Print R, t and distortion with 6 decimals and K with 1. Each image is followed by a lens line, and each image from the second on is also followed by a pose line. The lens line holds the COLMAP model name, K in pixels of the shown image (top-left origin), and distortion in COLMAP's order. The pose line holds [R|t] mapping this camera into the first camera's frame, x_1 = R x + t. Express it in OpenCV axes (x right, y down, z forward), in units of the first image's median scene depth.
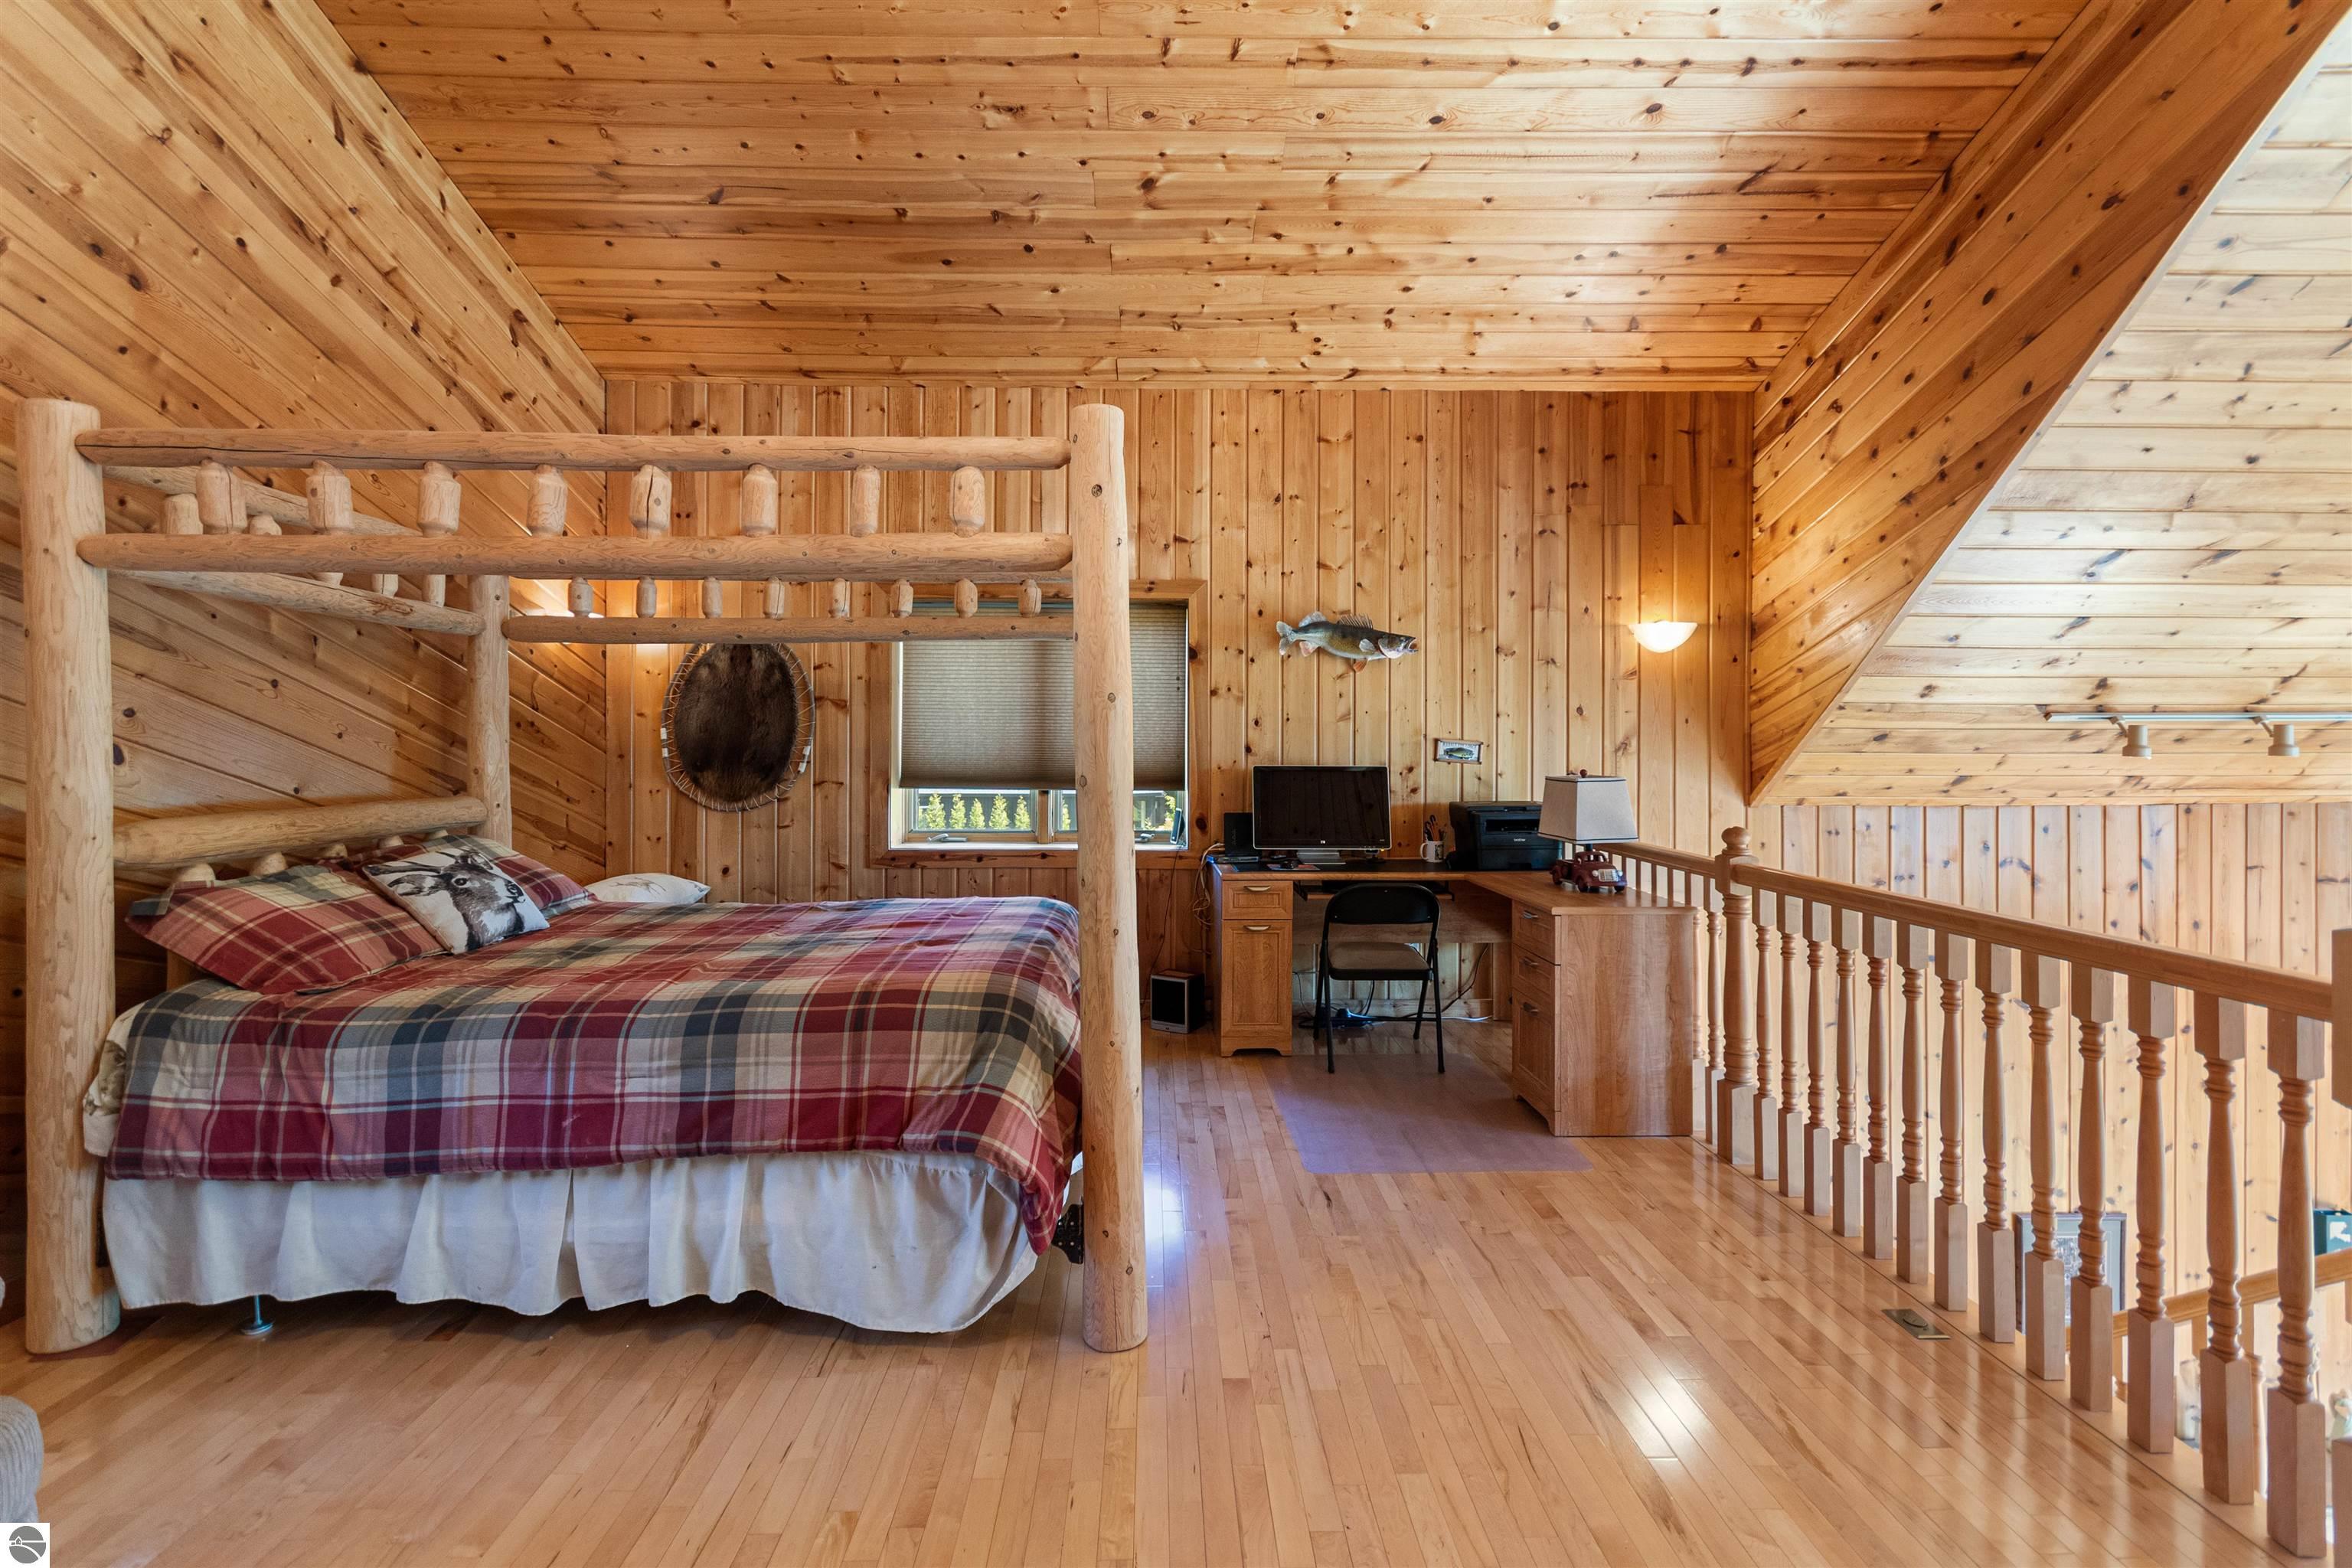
lens RADIAL K [[1055.2, 0, 1132.9], [0, 1055.2, 743.6], [0, 0, 1]] dist [0.001844, -0.000136]
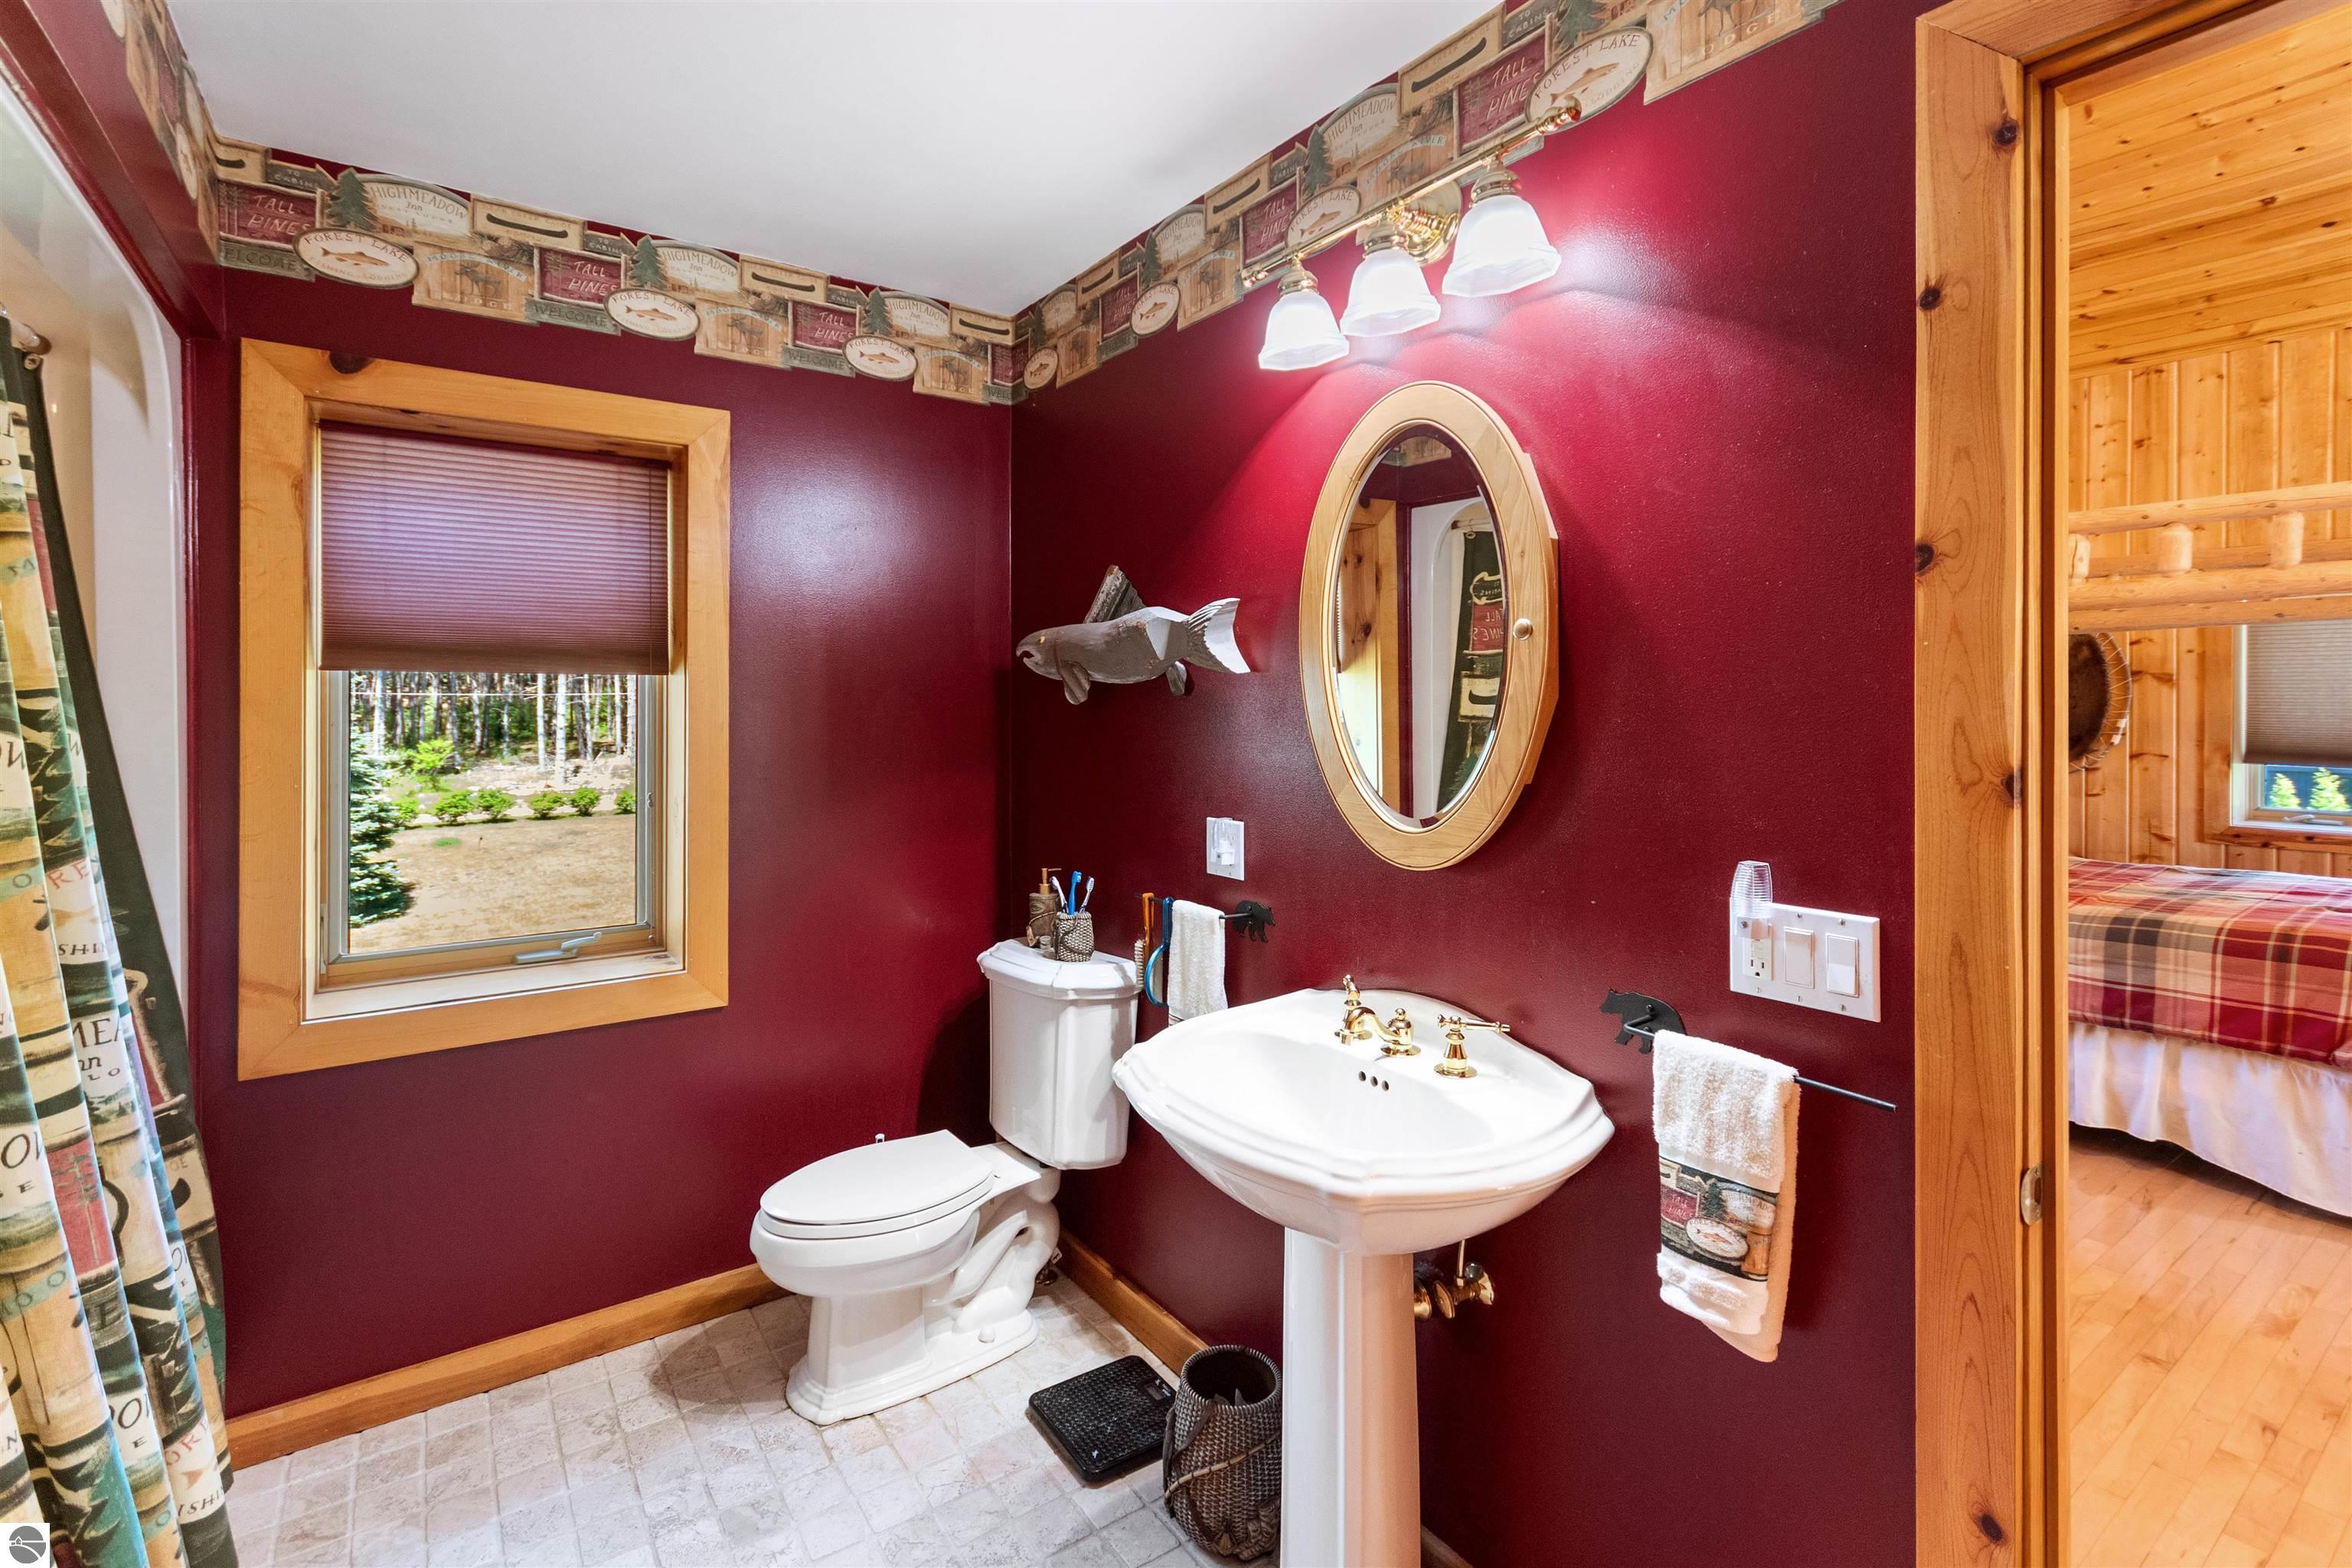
lens RADIAL K [[1055.2, 0, 1195.0], [0, 1055.2, 706.4], [0, 0, 1]] dist [0.001844, -0.000136]
pose [[0.584948, 0.000567, -0.811071, 0.002575], [0.005917, 0.999970, 0.004967, -0.028828], [0.811049, -0.007705, 0.584927, -0.486425]]
